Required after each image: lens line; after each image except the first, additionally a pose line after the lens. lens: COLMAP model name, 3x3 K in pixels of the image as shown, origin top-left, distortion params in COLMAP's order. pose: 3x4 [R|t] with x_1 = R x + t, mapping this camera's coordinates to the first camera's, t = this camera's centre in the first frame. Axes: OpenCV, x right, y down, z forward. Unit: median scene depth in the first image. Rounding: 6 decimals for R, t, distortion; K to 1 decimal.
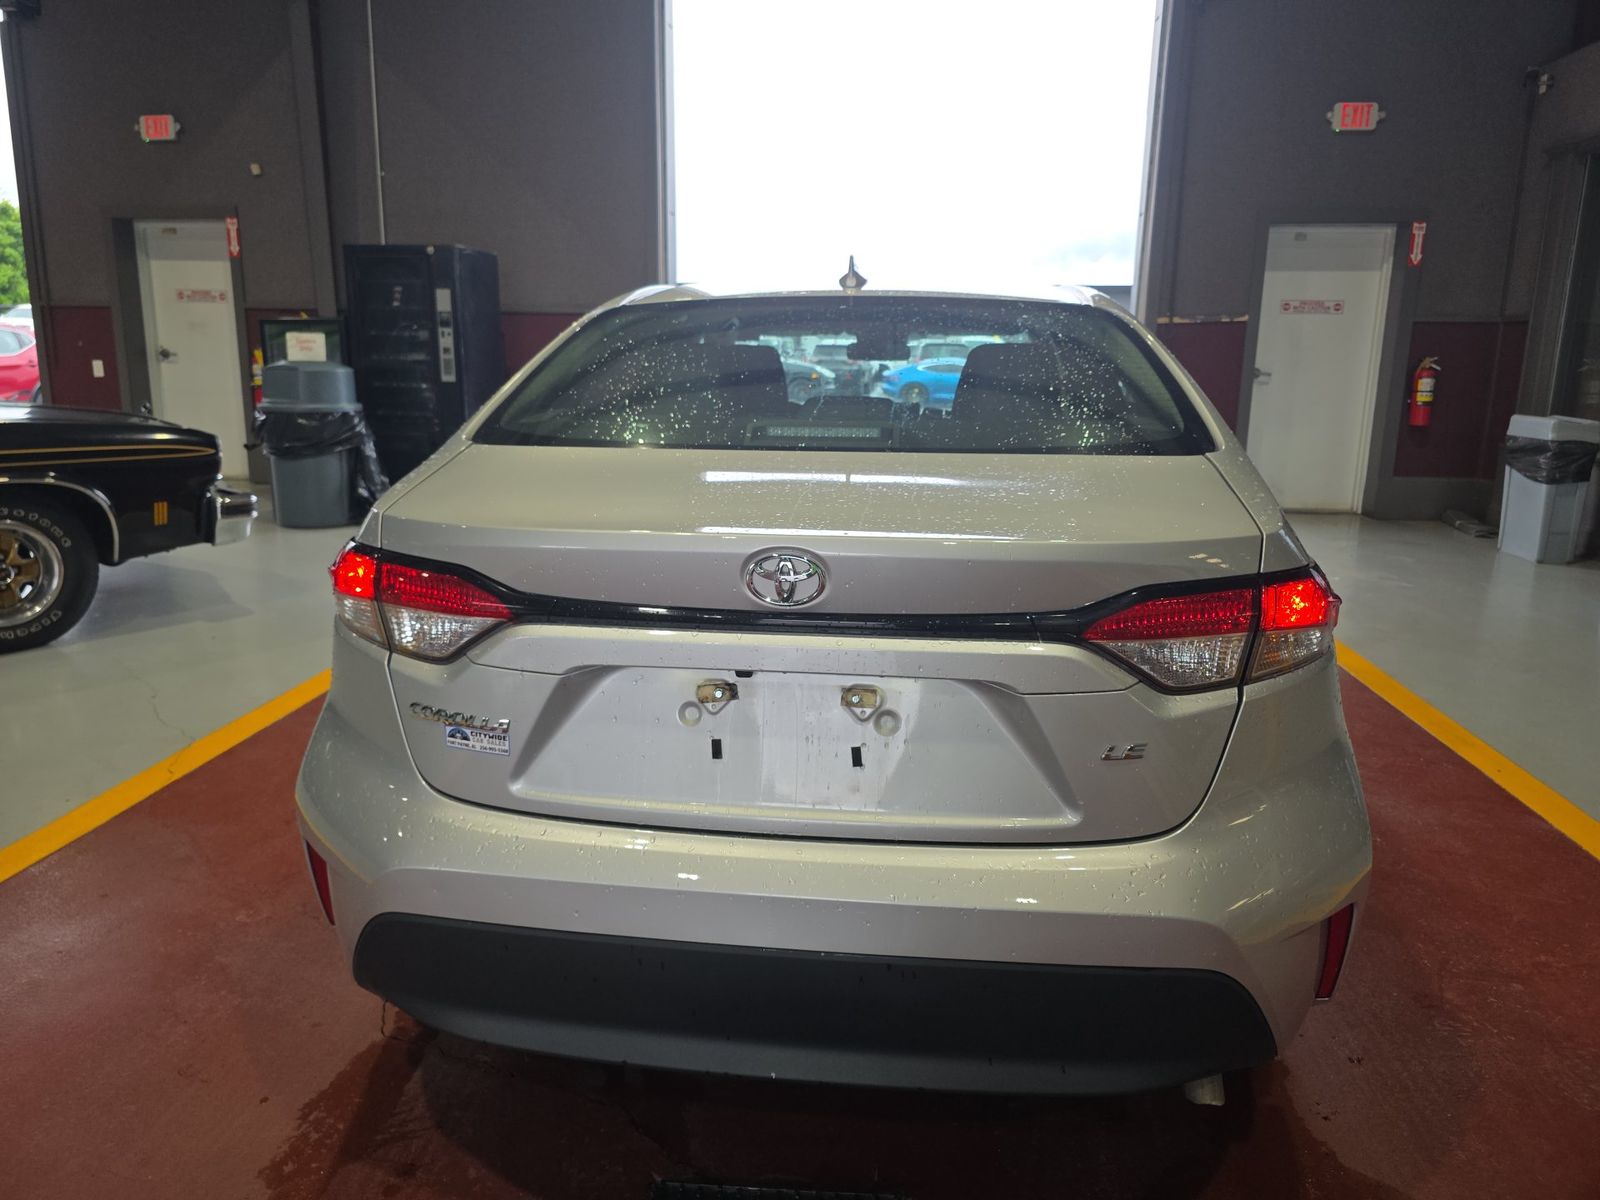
lens RADIAL K [[1066.0, 0, 799.9], [0, 1066.0, 597.1], [0, 0, 1]] dist [-0.003549, -0.002256]
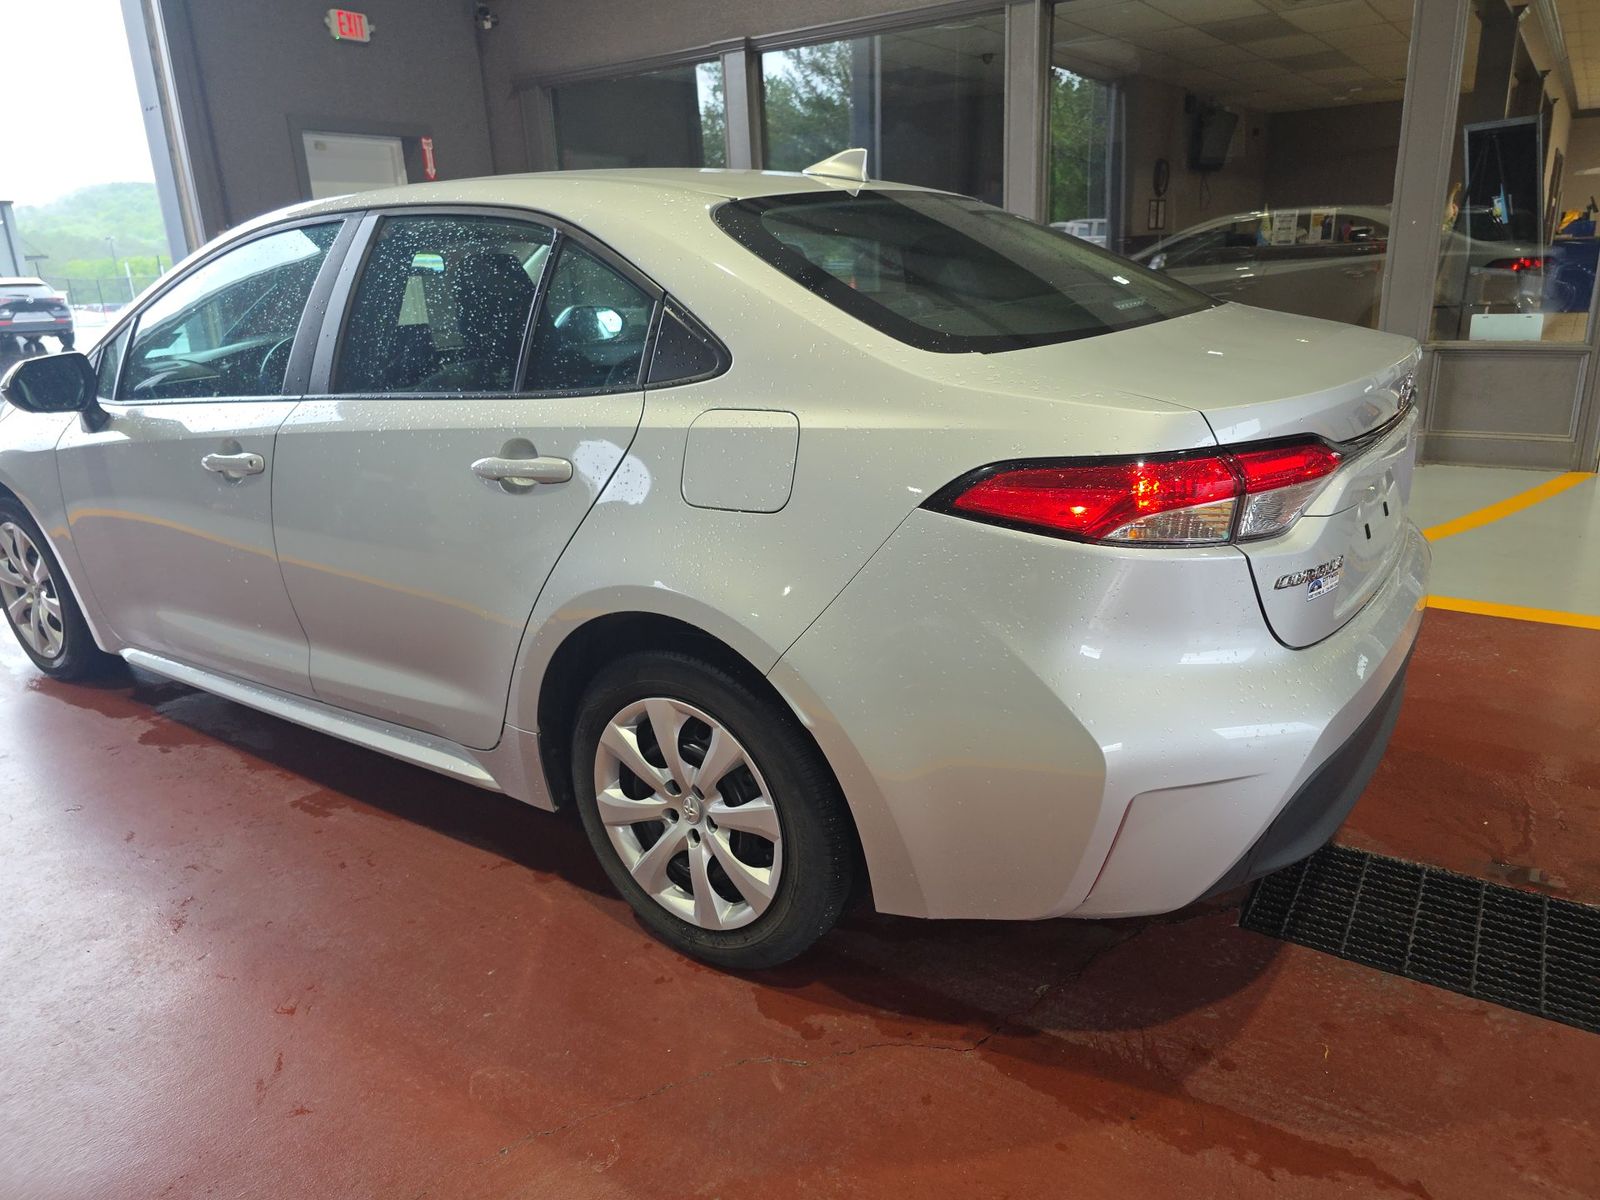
lens RADIAL K [[1066.0, 0, 799.5], [0, 1066.0, 599.4], [0, 0, 1]] dist [-0.003549, -0.002256]
pose [[0.471719, -0.294189, 0.831224, -0.264525], [0.234720, 0.950581, 0.203229, -0.035875], [-0.849934, 0.099238, 0.517460, 0.157169]]
